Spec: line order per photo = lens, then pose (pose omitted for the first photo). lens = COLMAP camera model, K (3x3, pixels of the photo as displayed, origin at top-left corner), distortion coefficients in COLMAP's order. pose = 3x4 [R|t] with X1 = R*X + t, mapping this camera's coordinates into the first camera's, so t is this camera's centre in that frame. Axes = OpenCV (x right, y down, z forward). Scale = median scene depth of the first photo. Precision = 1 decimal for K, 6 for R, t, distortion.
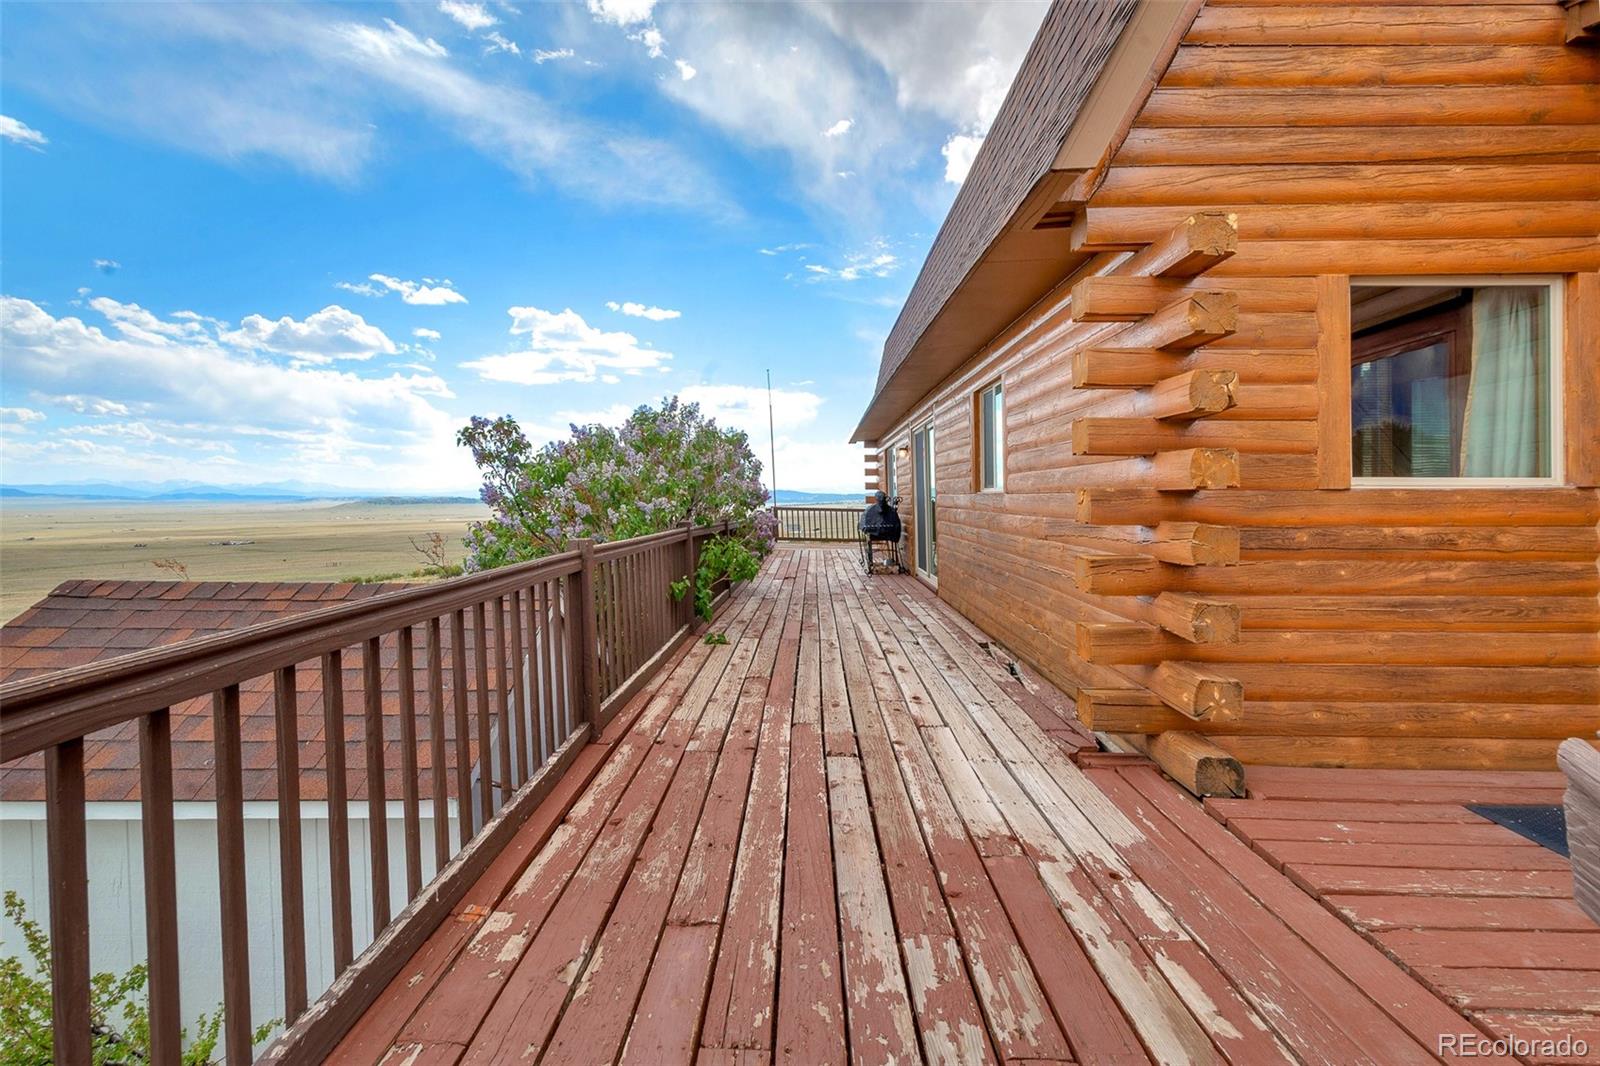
lens RADIAL K [[708.1, 0, 810.5], [0, 708.1, 516.8], [0, 0, 1]] dist [0.014917, -0.004673]
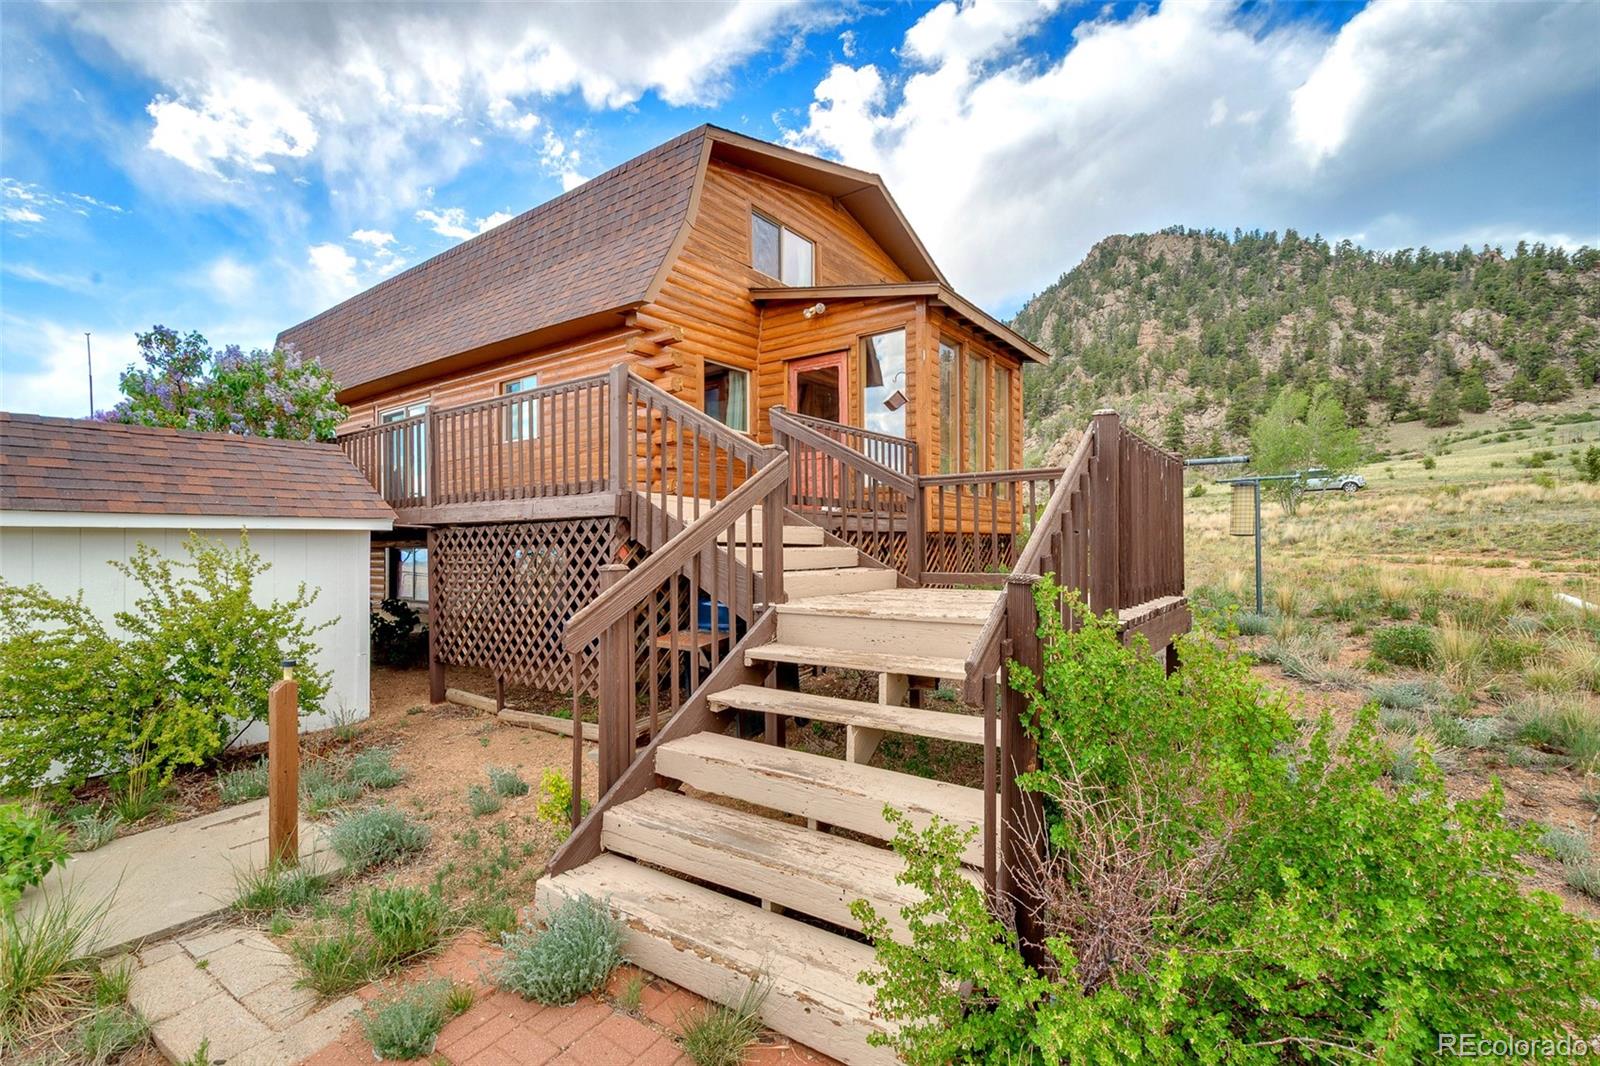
lens RADIAL K [[708.1, 0, 791.8], [0, 708.1, 539.3], [0, 0, 1]] dist [0.014917, -0.004673]
pose [[0.595212, -0.006353, 0.803543, -1.338566], [0.033613, 0.999290, -0.016998, 0.461213], [-0.802865, 0.037127, 0.595003, -0.976166]]
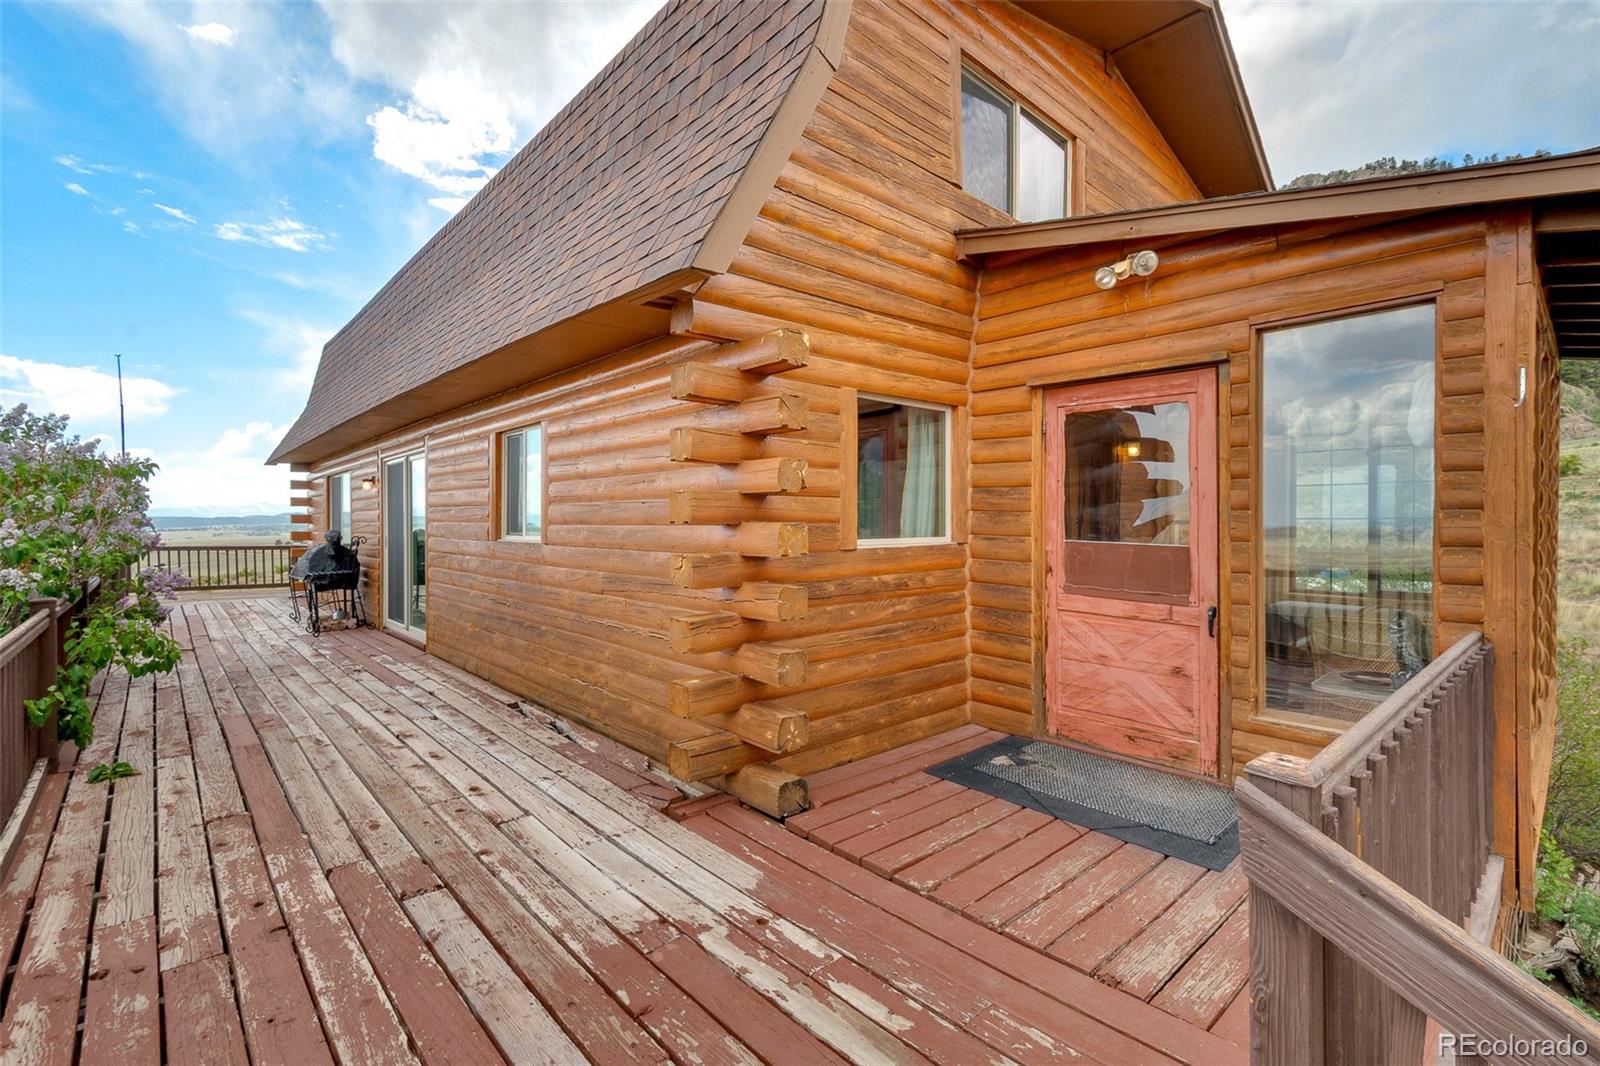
lens RADIAL K [[708.1, 0, 794.3], [0, 708.1, 516.3], [0, 0, 1]] dist [0.014917, -0.004673]
pose [[0.738035, -0.004138, 0.674749, -0.210447], [0.023966, 0.999511, -0.020083, -0.074723], [-0.674336, 0.030993, 0.737774, 0.107127]]
